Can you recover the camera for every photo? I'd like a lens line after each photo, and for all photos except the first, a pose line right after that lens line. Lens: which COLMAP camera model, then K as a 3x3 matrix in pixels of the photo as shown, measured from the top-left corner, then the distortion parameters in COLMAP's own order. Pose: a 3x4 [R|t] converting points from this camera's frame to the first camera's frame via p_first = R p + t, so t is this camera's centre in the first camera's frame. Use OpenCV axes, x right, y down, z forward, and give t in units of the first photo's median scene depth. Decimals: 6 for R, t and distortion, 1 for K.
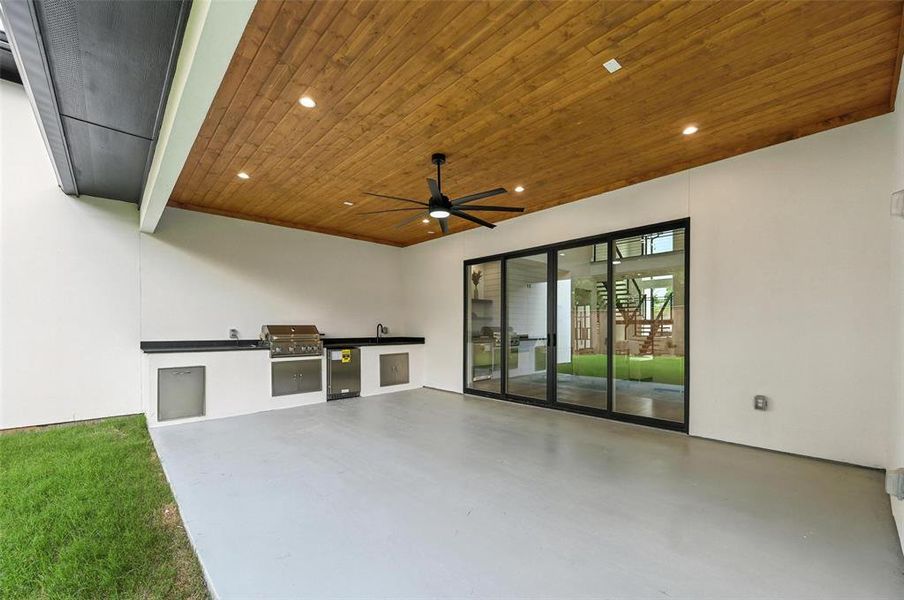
lens RADIAL K [[368.9, 0, 452.3], [0, 368.9, 330.3], [0, 0, 1]] dist [-0.003043, -0.000089]
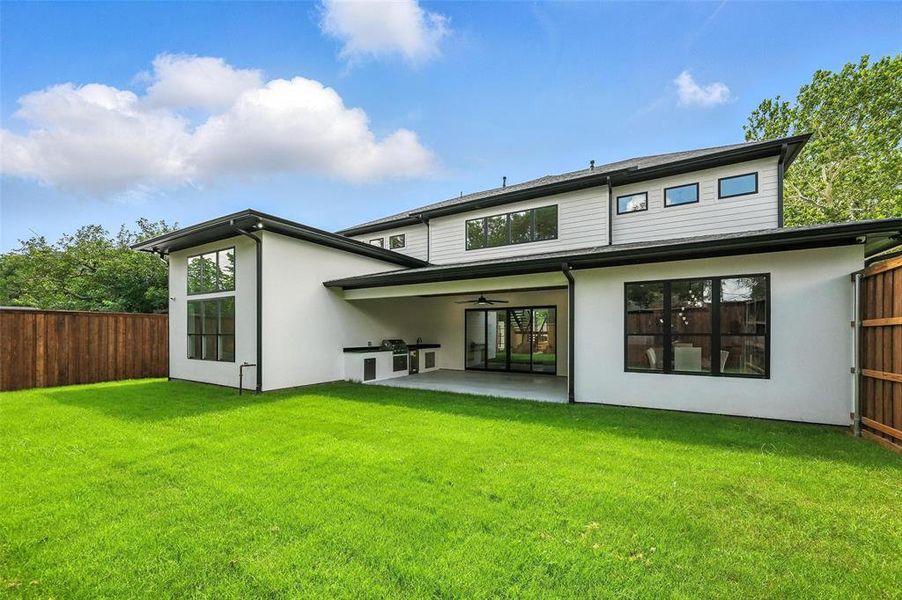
lens RADIAL K [[368.1, 0, 442.8], [0, 368.1, 332.5], [0, 0, 1]] dist [-0.003043, -0.000089]
pose [[0.963070, -0.001601, 0.269246, -0.702943], [0.002048, 0.999997, -0.001382, -0.048833], [-0.269243, 0.001883, 0.963070, -1.088477]]
